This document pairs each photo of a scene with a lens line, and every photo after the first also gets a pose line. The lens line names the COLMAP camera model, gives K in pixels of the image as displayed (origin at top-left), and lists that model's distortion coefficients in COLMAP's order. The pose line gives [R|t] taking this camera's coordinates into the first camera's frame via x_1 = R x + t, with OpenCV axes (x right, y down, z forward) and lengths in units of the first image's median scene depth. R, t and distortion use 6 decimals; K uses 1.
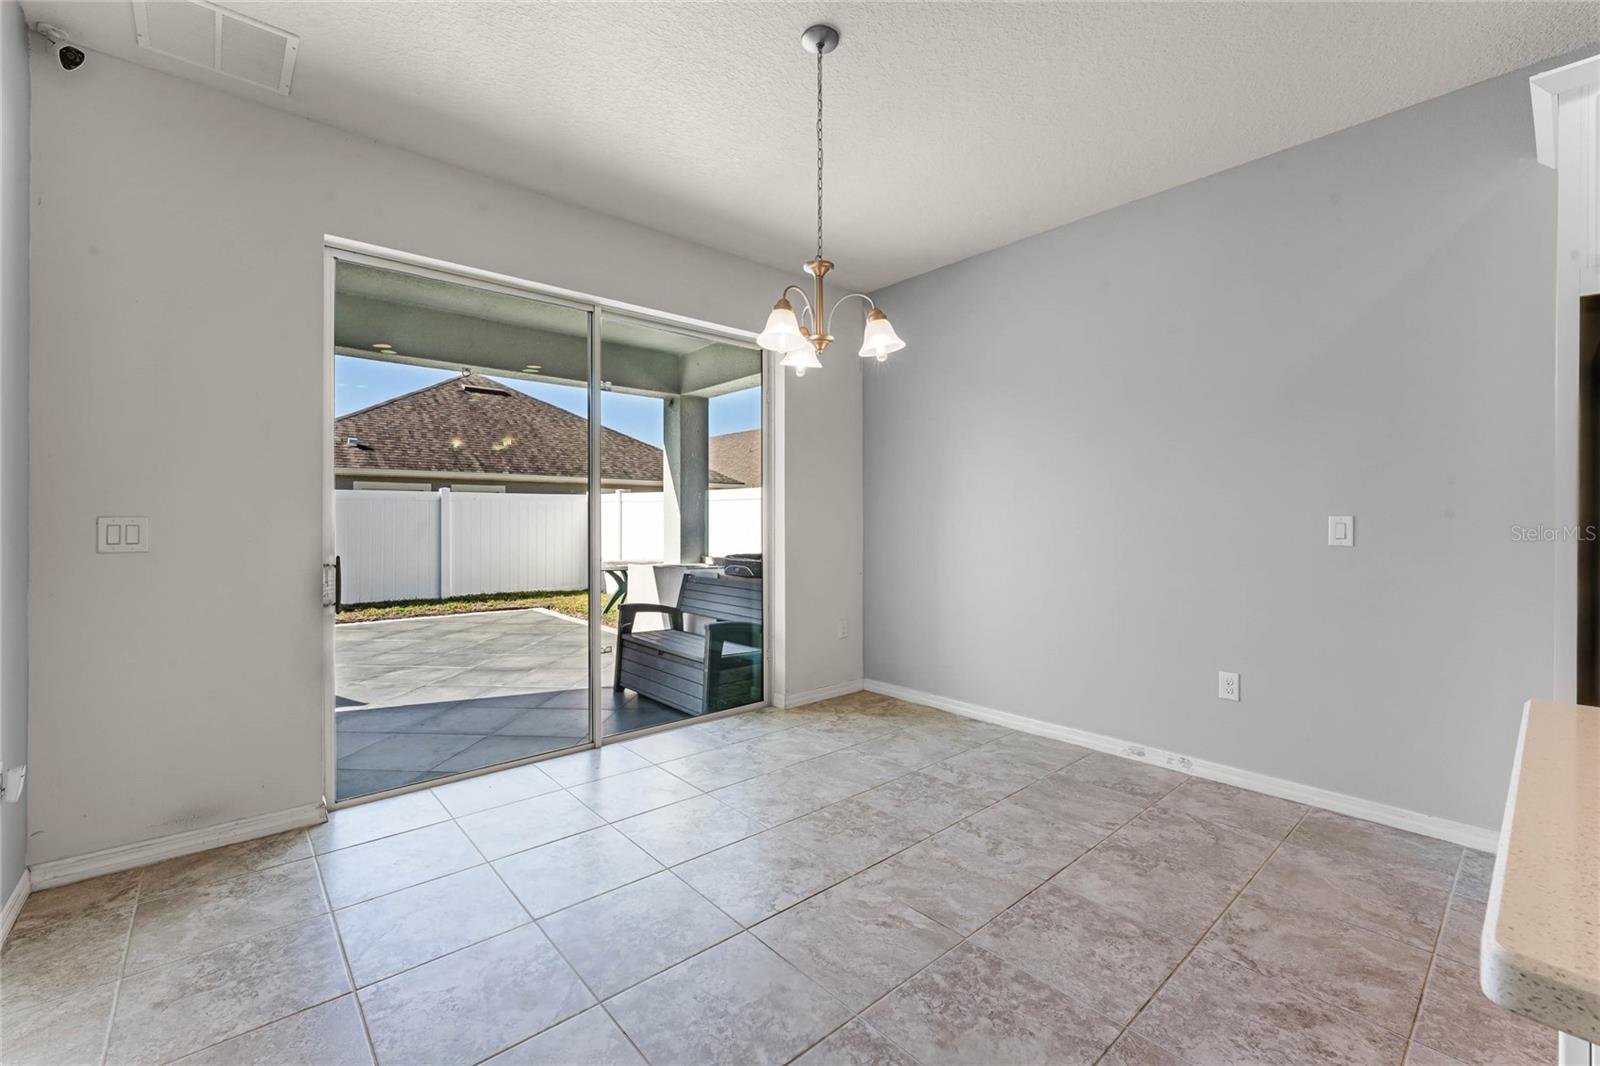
lens RADIAL K [[668.2, 0, 805.6], [0, 668.2, 516.4], [0, 0, 1]] dist [-0.000886, 0.000170]
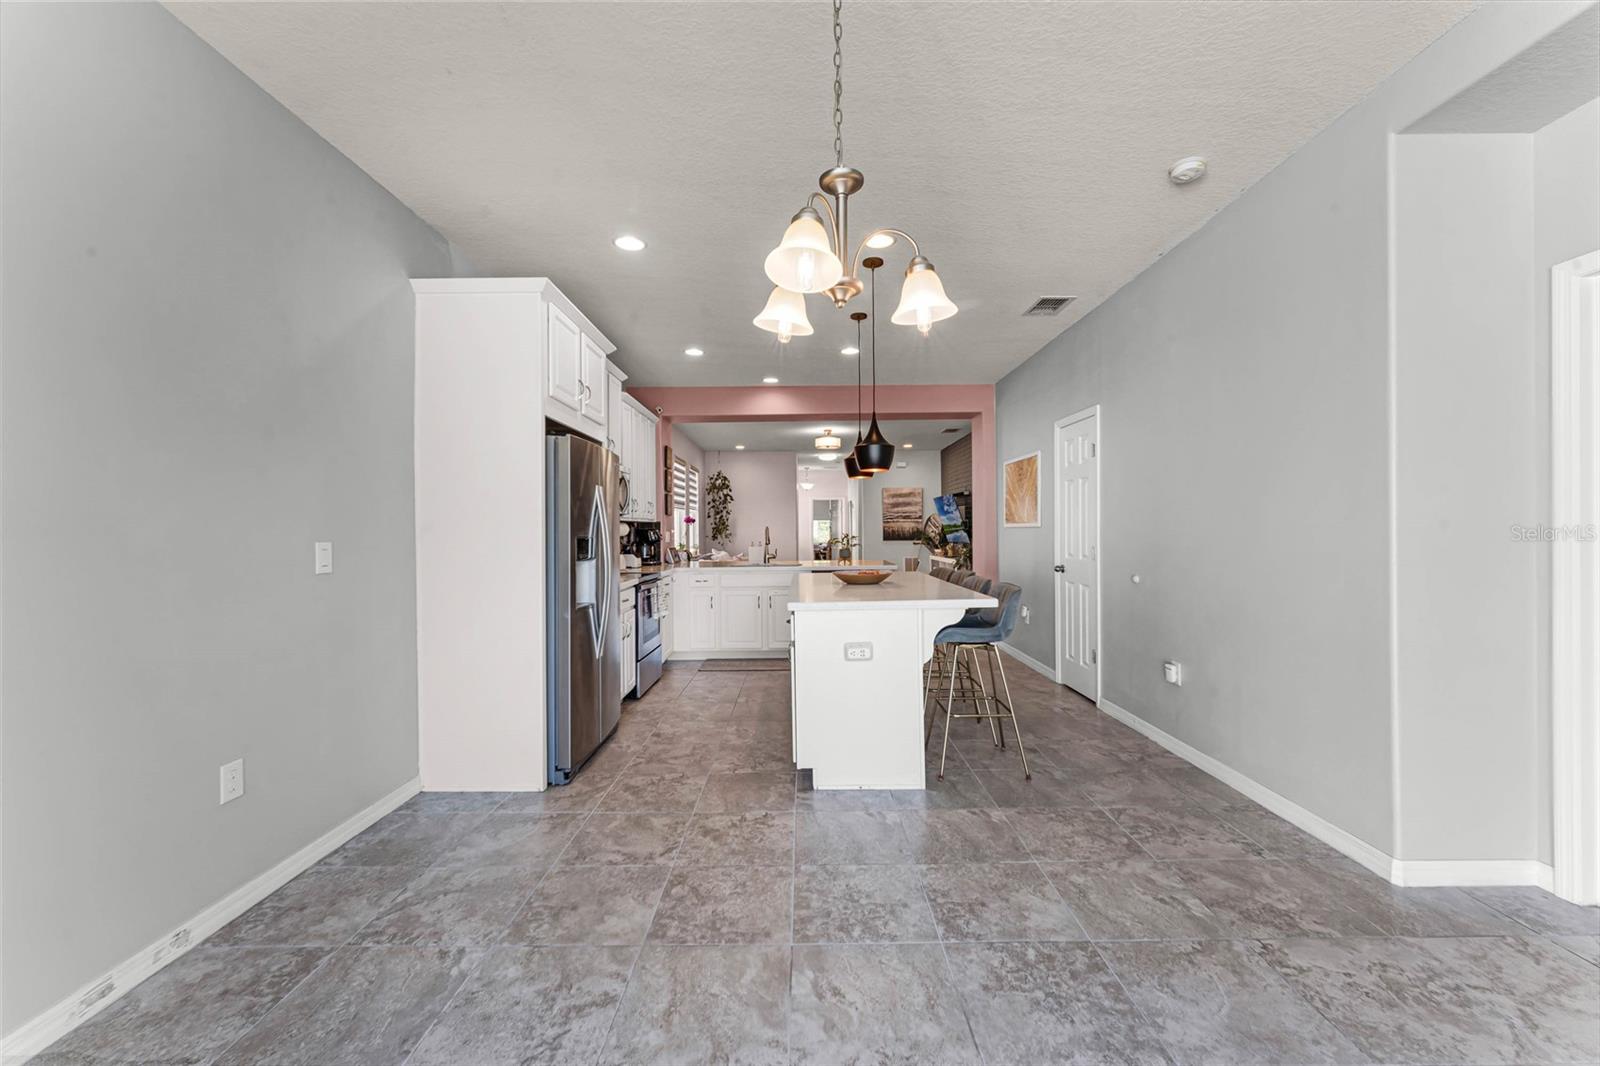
lens RADIAL K [[633.2, 0, 801.9], [0, 633.2, 530.4], [0, 0, 1]] dist [0.000385, -0.000111]
pose [[-0.747771, 0.007652, 0.663913, -0.317289], [0.006151, 0.999971, -0.004597, -0.009346], [-0.663928, 0.000646, -0.747796, 1.262467]]
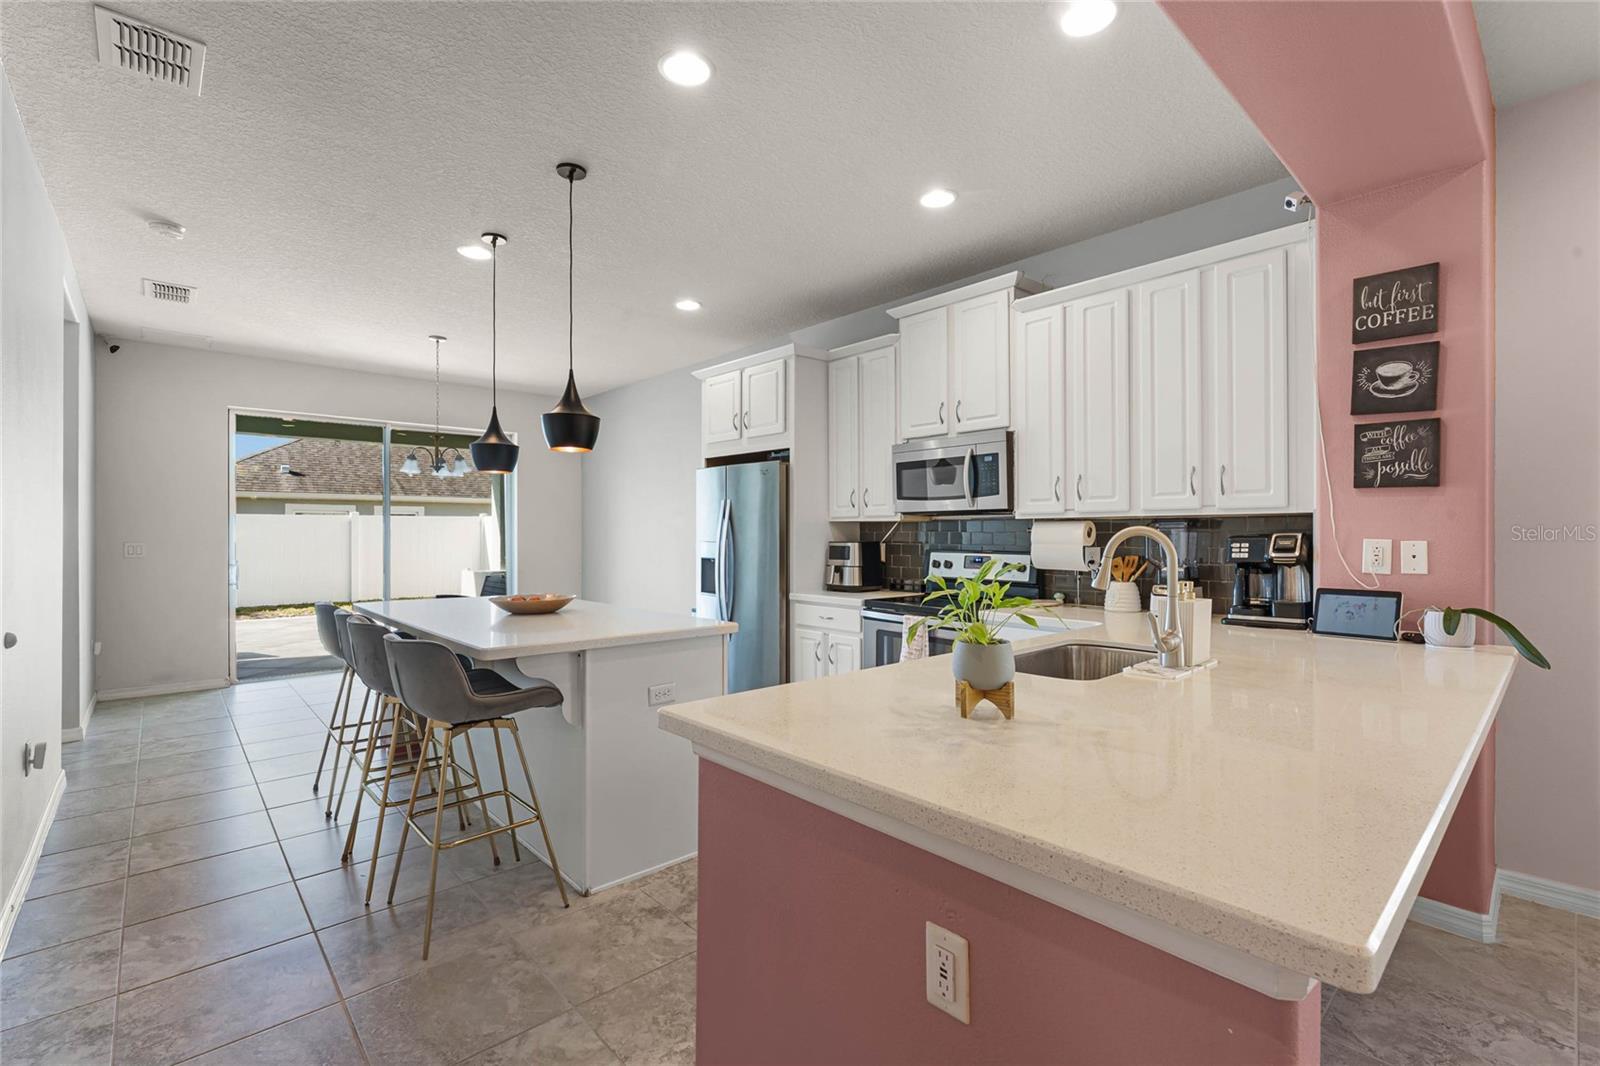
lens RADIAL K [[706.8, 0, 800.6], [0, 706.8, 530.8], [0, 0, 1]] dist [0.002149, -0.000600]
pose [[0.999908, -0.000965, 0.013505, 1.052363], [0.000953, 0.999999, 0.000888, -0.033474], [-0.013505, -0.000875, 0.999908, -1.250215]]
